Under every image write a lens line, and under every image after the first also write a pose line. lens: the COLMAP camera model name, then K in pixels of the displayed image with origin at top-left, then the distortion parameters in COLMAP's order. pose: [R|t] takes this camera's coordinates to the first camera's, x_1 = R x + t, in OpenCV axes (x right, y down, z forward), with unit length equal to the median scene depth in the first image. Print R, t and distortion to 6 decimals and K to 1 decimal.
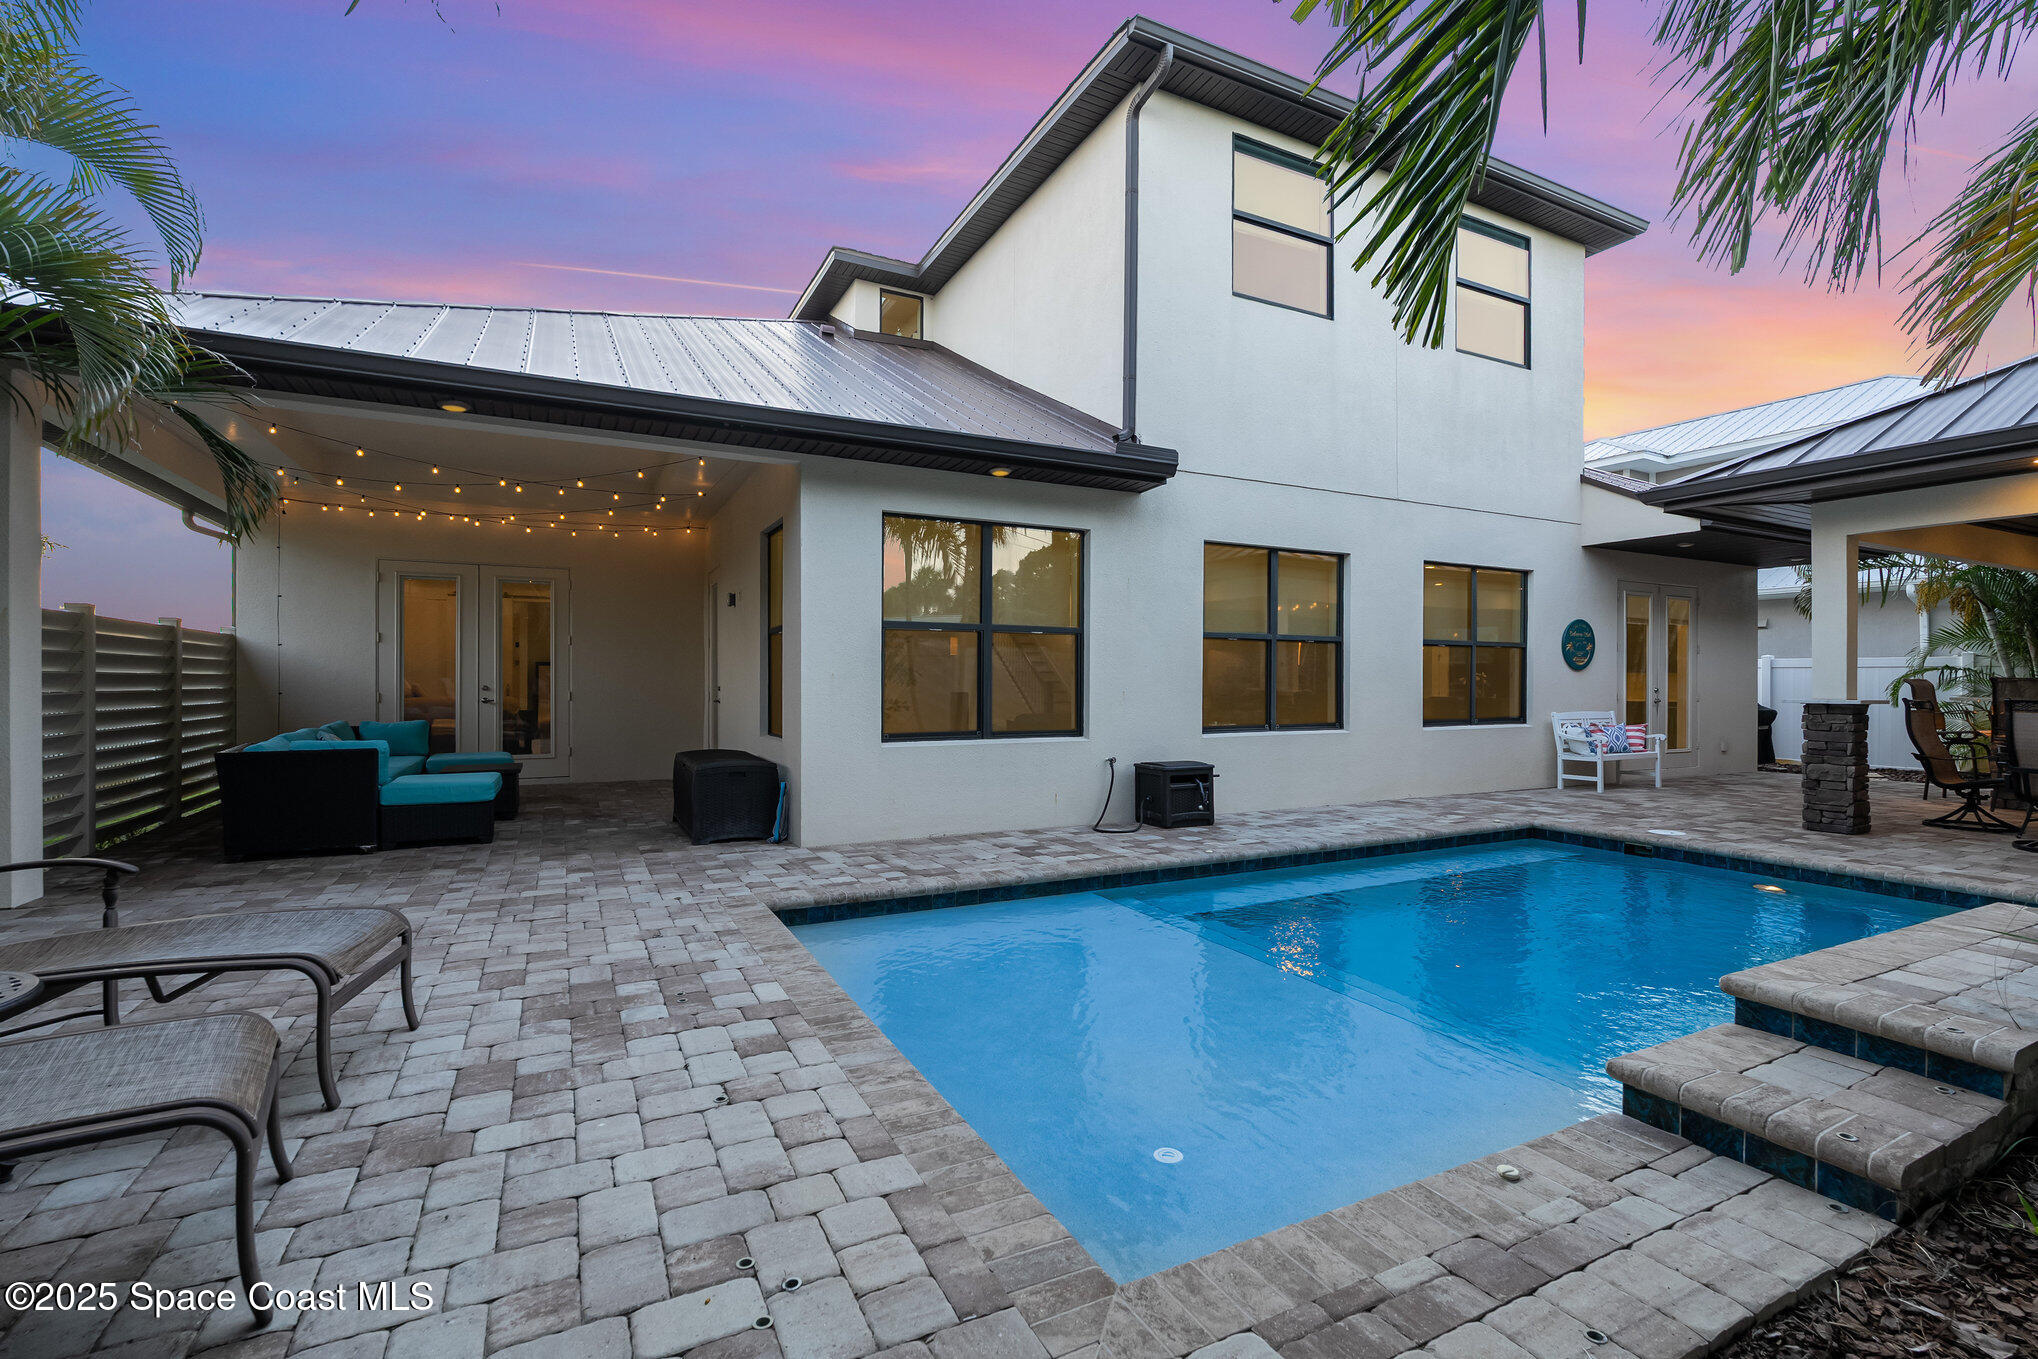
lens RADIAL K [[906.0, 0, 1016.6], [0, 906.0, 683.1], [0, 0, 1]] dist [0.001237, -0.000272]
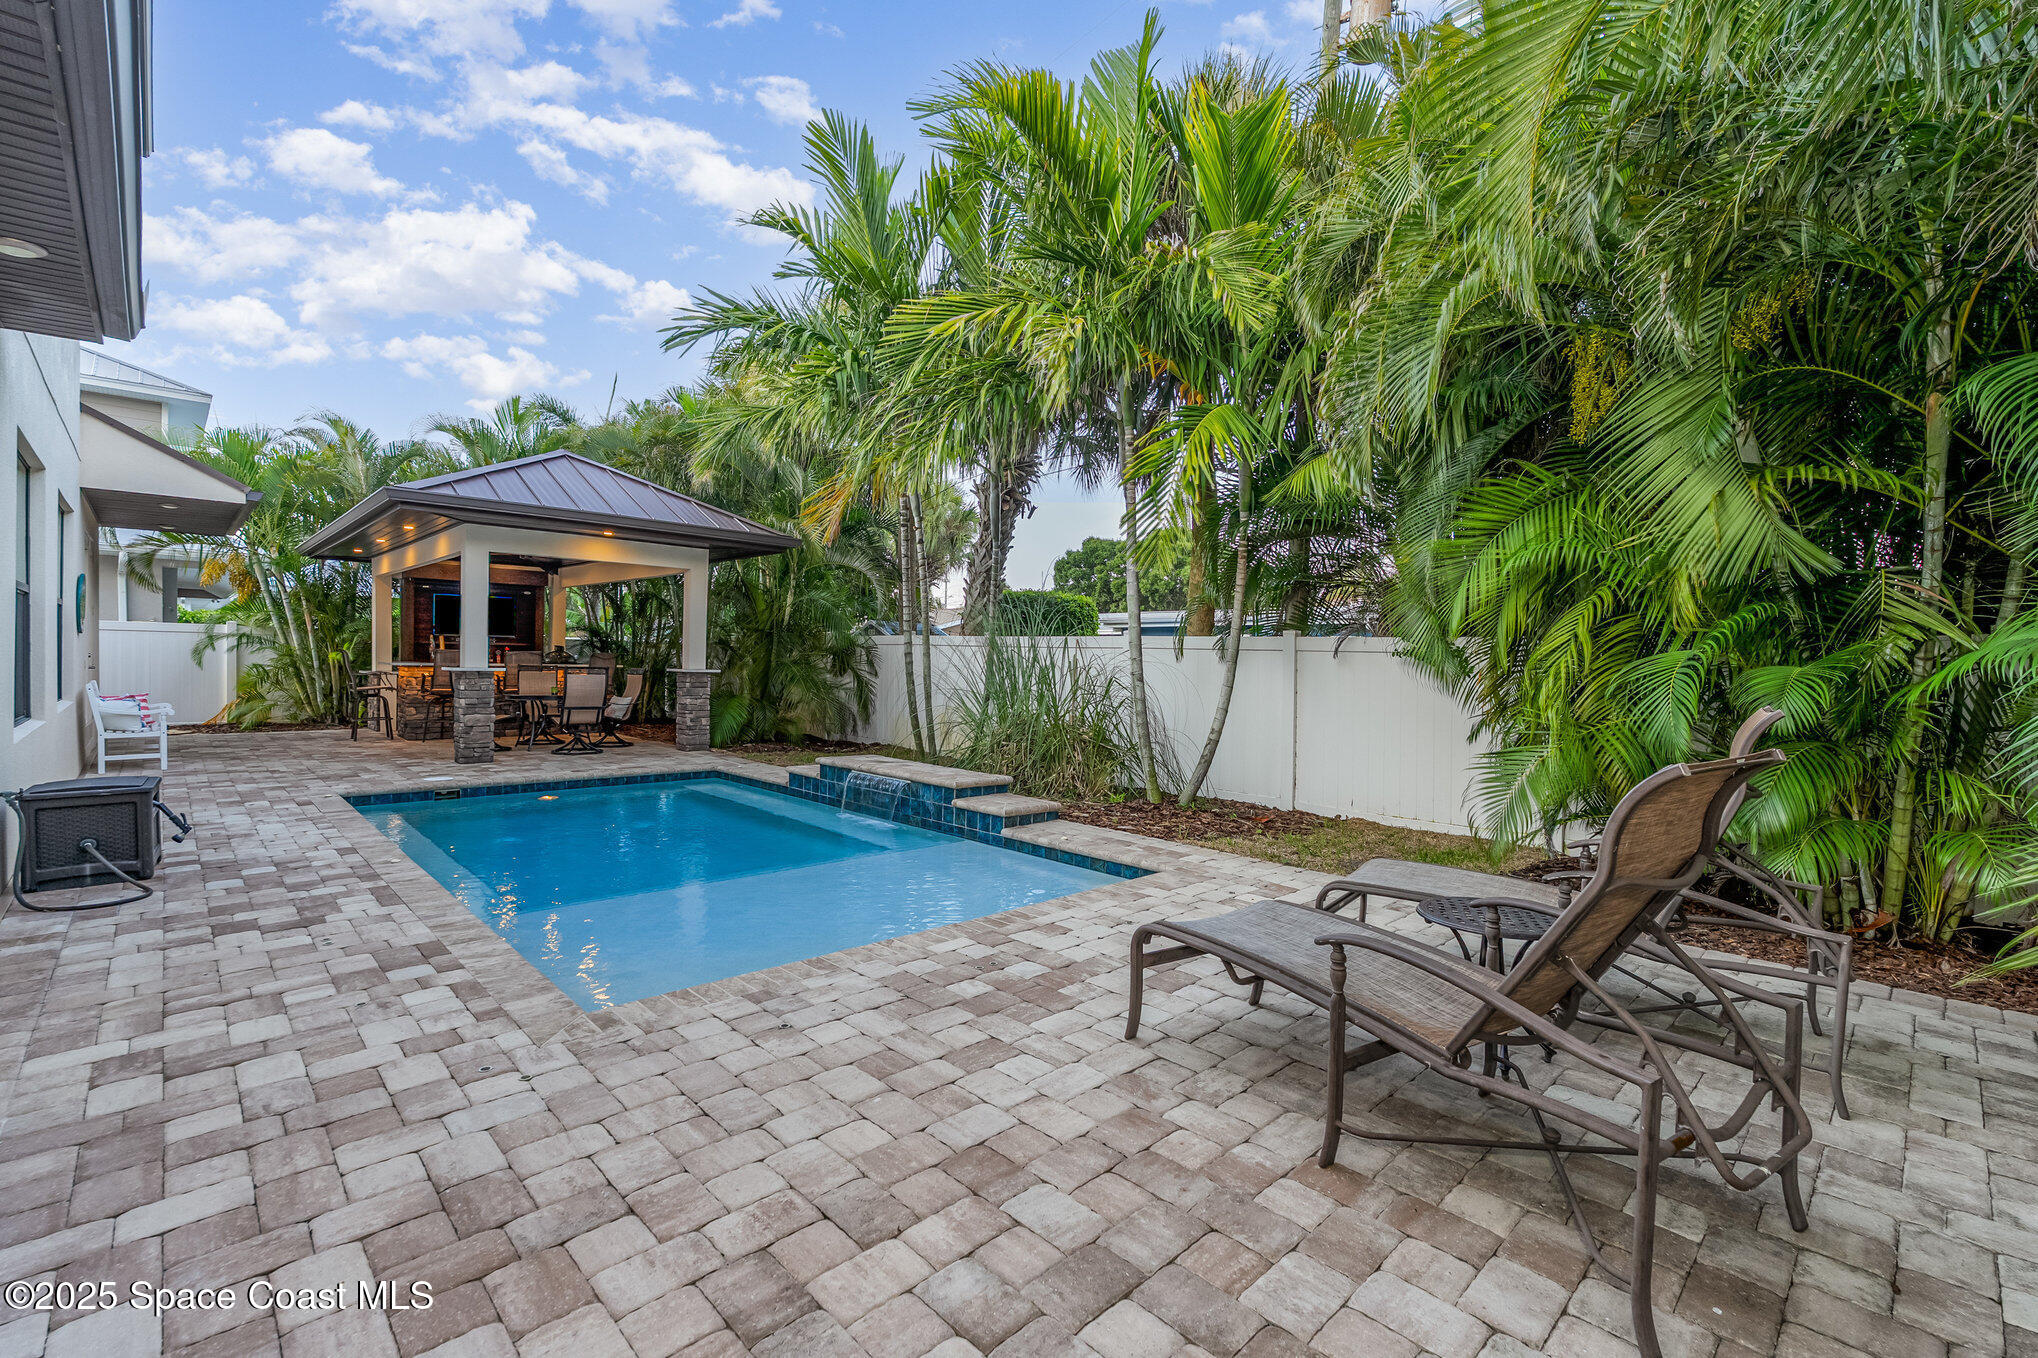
lens RADIAL K [[906.0, 0, 1014.5], [0, 906.0, 672.0], [0, 0, 1]] dist [0.001237, -0.000272]
pose [[-0.286670, -0.024166, 0.957725, -1.280795], [-0.018577, 0.999634, 0.019663, -0.032206], [-0.957849, -0.012154, -0.287014, 1.151242]]
